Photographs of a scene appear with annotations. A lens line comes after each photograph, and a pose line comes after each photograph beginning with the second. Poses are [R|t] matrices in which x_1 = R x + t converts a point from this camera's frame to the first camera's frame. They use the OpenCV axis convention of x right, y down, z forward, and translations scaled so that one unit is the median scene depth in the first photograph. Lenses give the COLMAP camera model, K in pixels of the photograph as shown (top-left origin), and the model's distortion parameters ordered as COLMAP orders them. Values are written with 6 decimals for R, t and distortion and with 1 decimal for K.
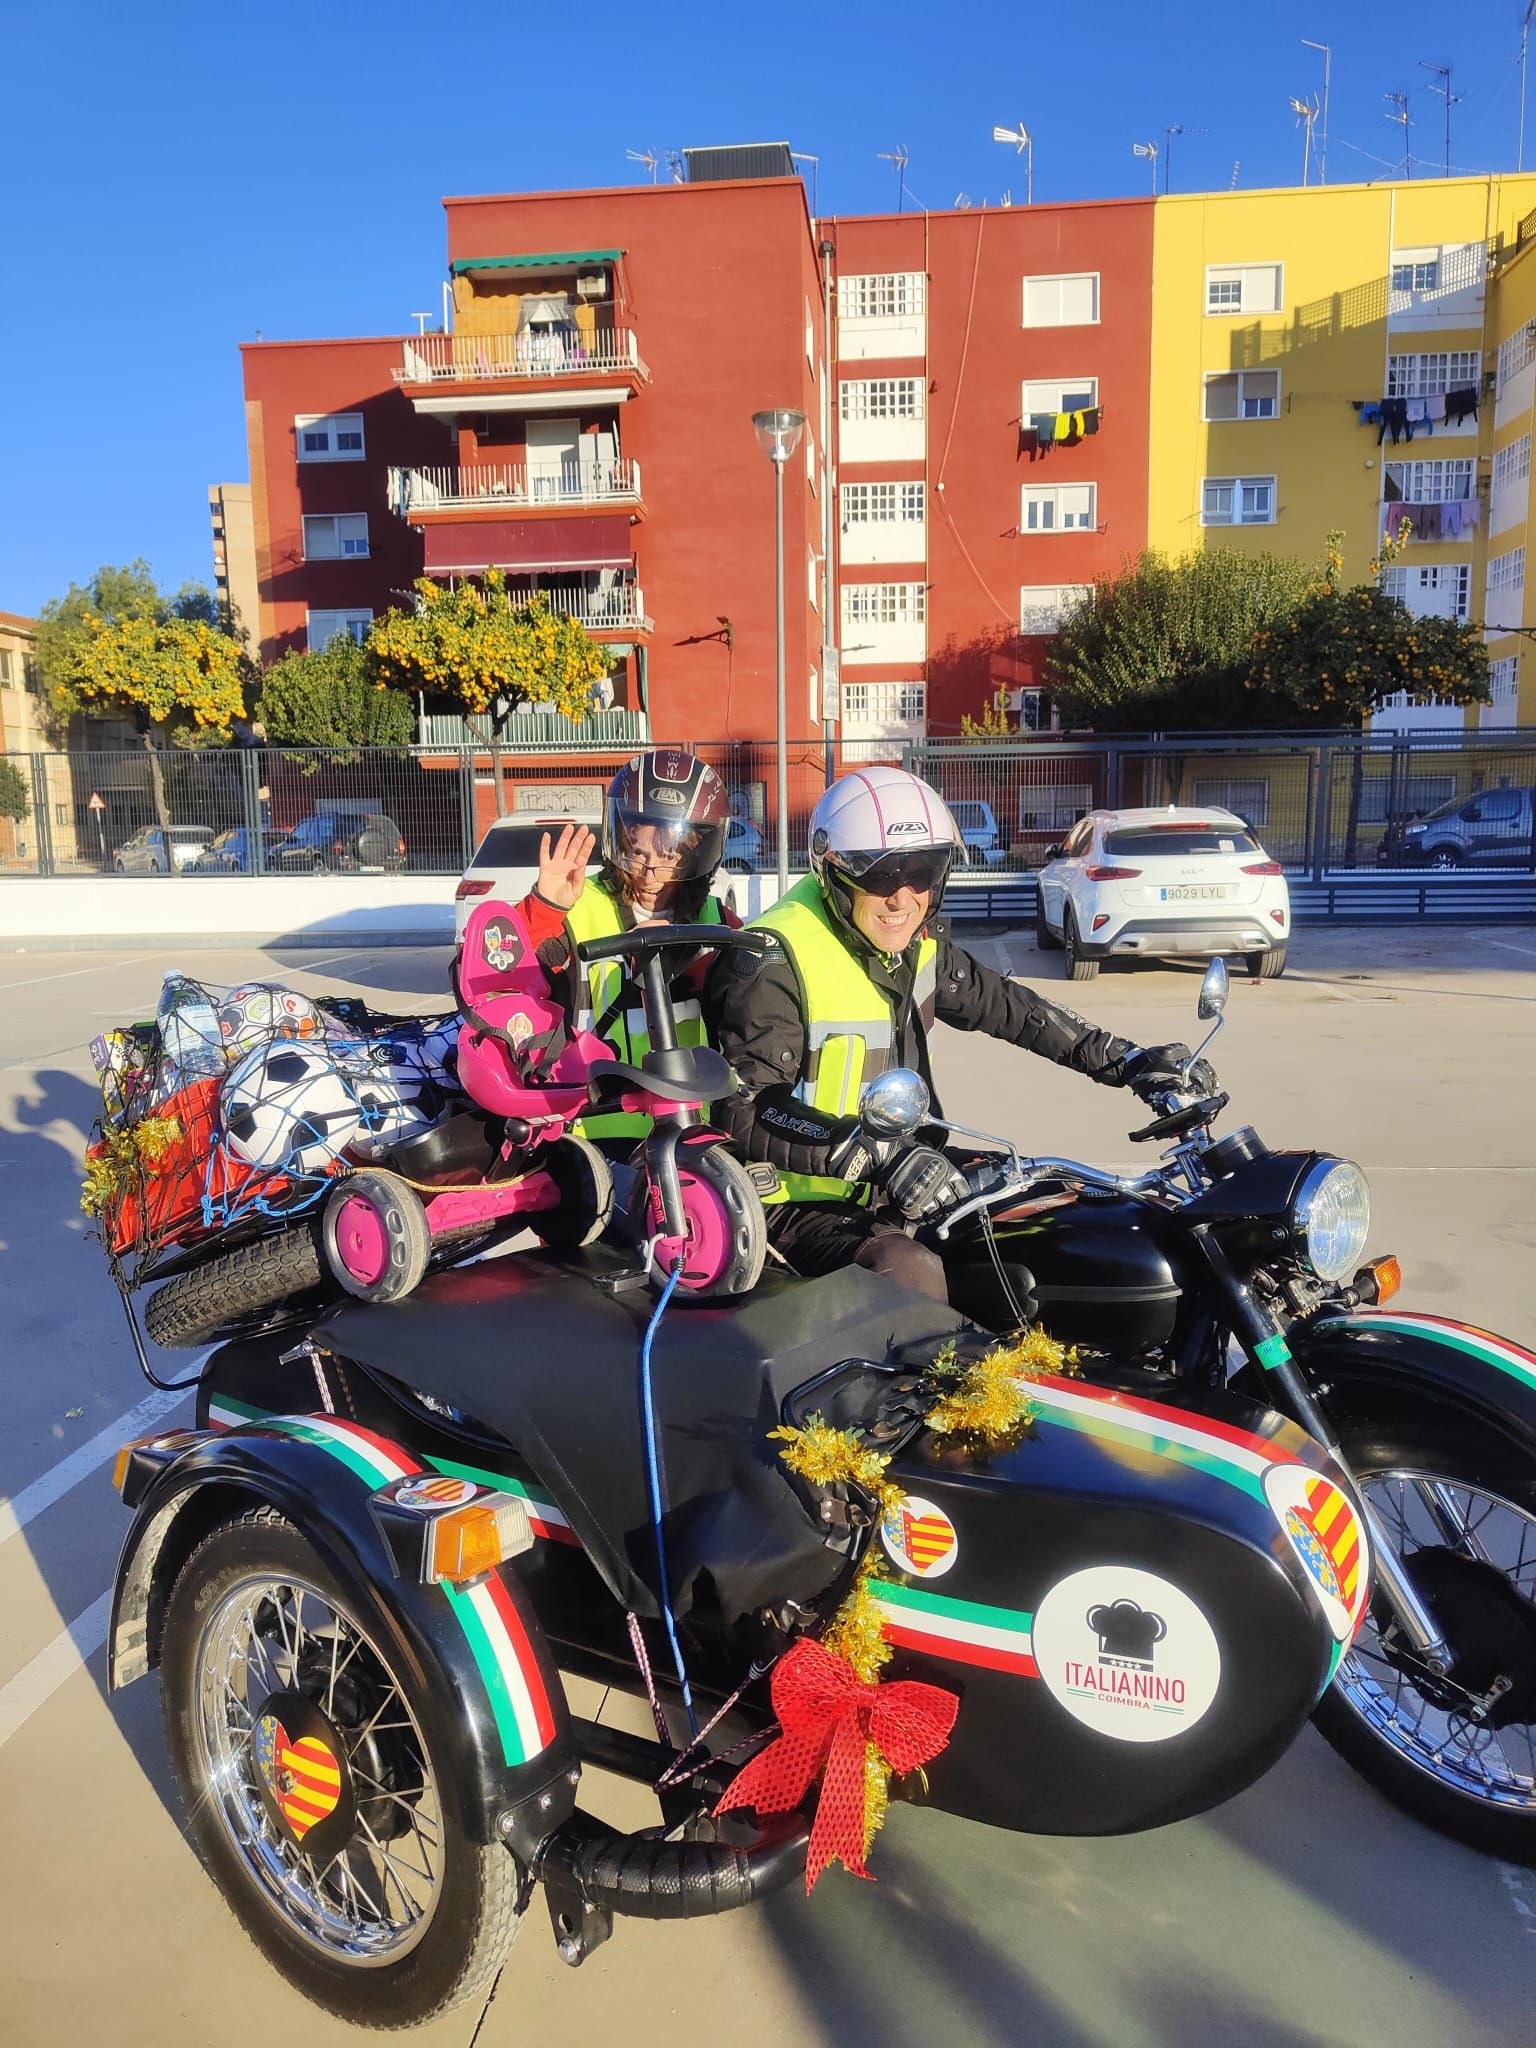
lens RADIAL K [[1409.7, 0, 759.9], [0, 1409.7, 987.4], [0, 0, 1]] dist [0.027649, -0.001373]
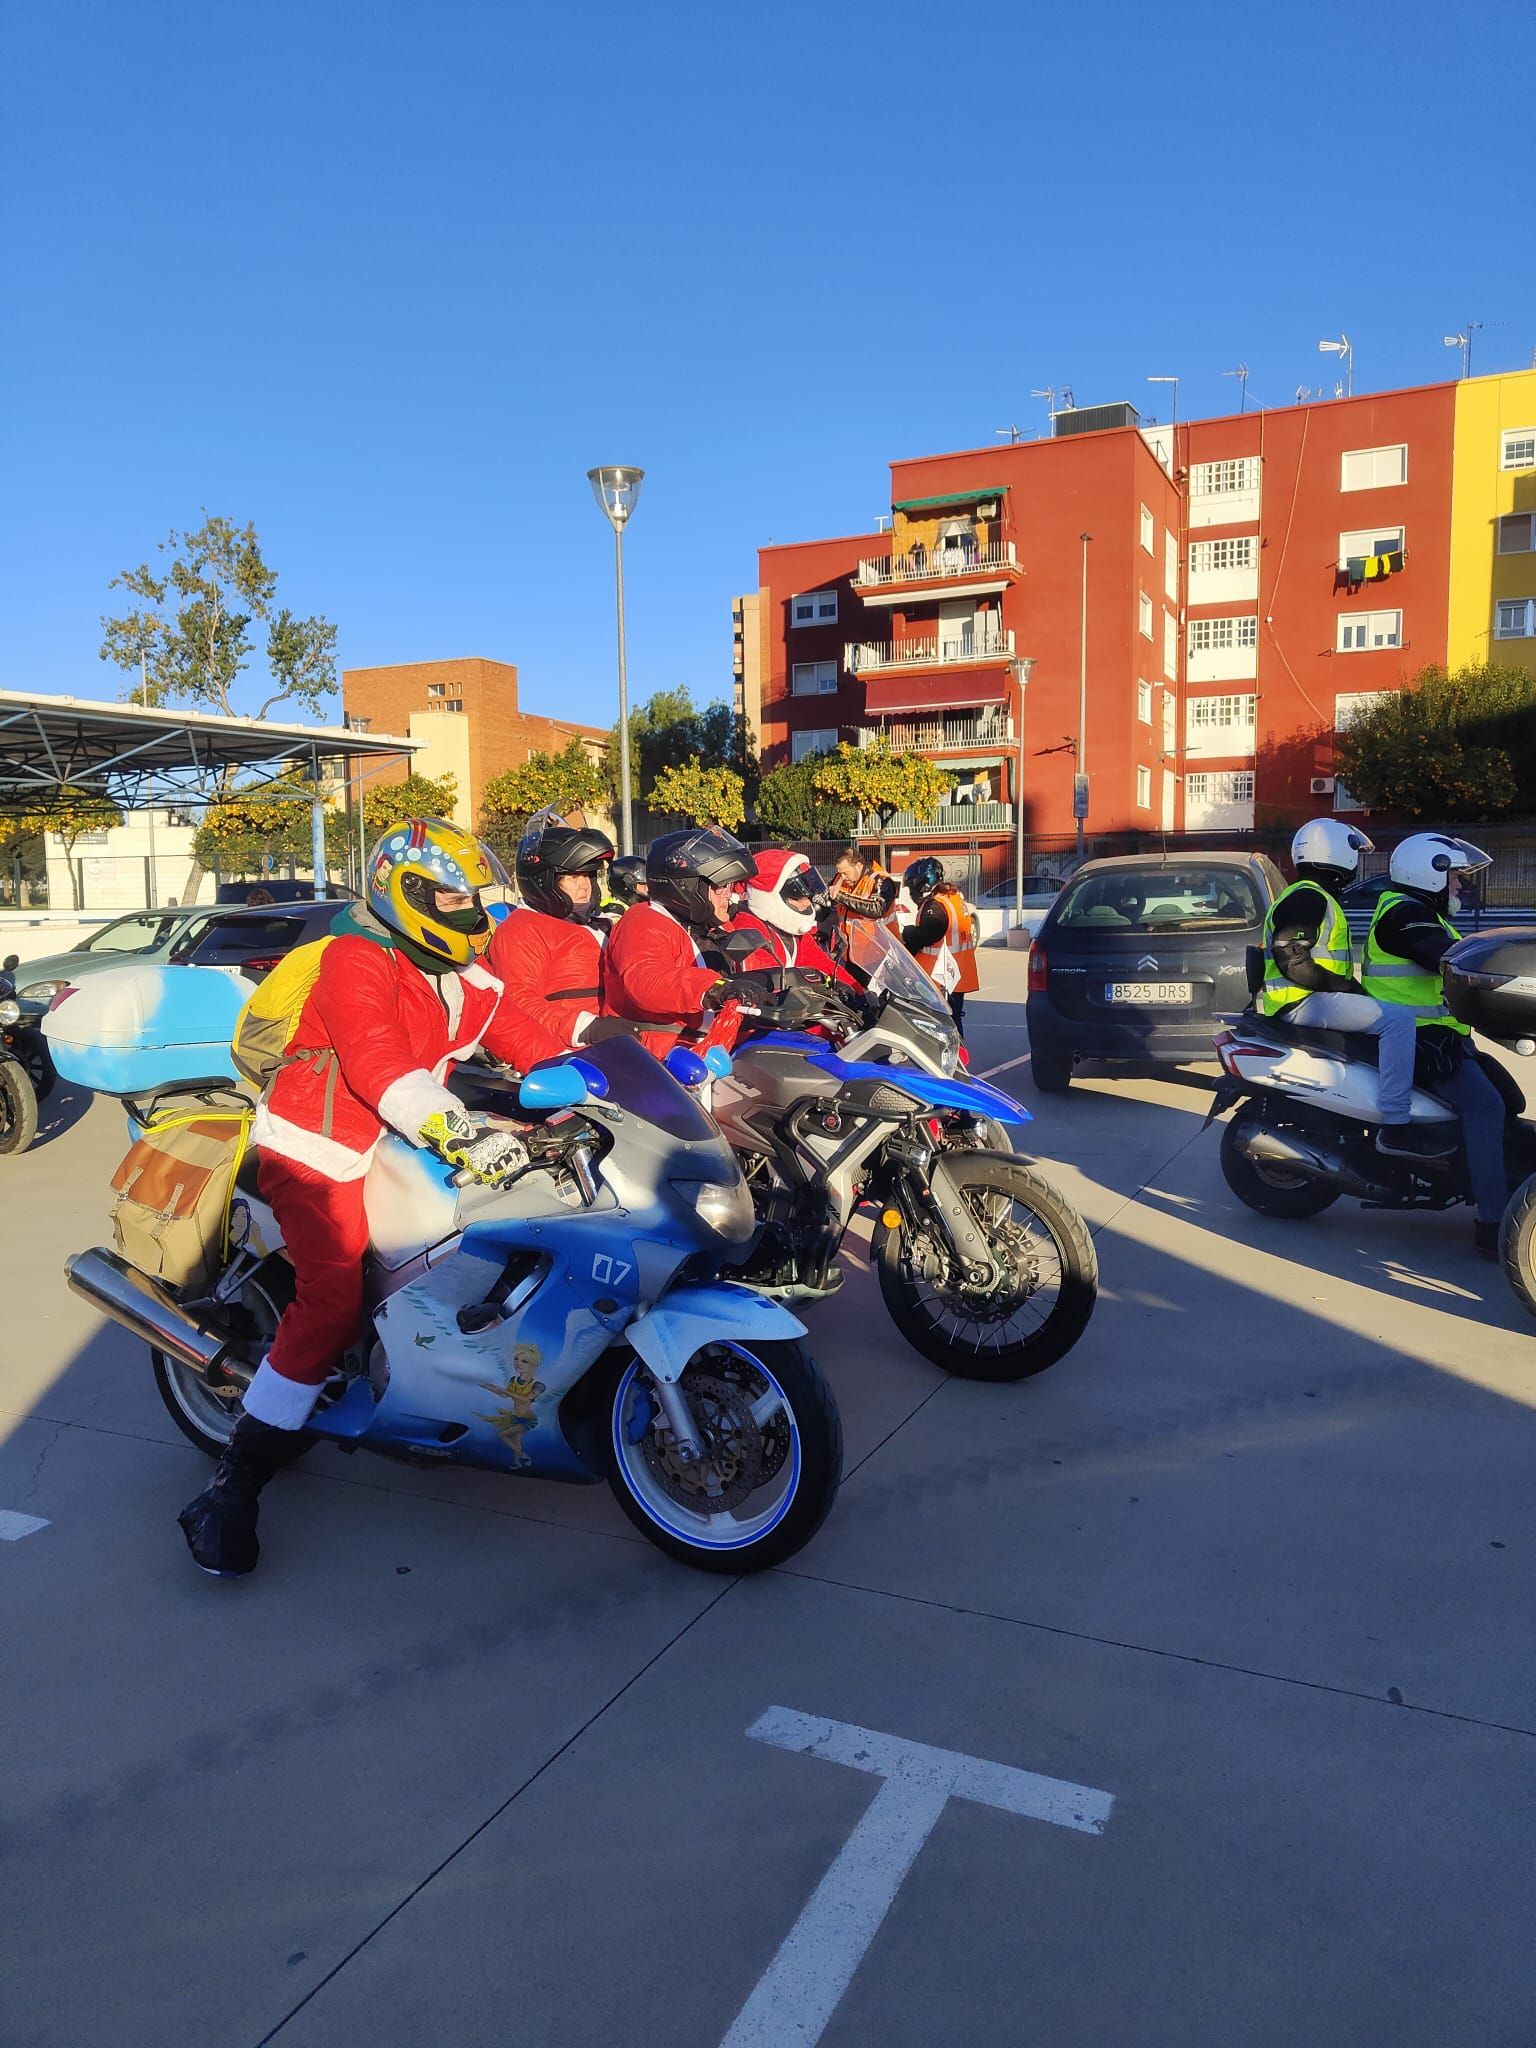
lens RADIAL K [[1409.7, 0, 759.9], [0, 1409.7, 987.4], [0, 0, 1]] dist [0.027649, -0.001373]
pose [[0.942844, 0.026878, -0.332148, 0.129108], [-0.040901, 0.998539, -0.035299, 0.040580], [0.330714, 0.046867, 0.942566, -0.339646]]
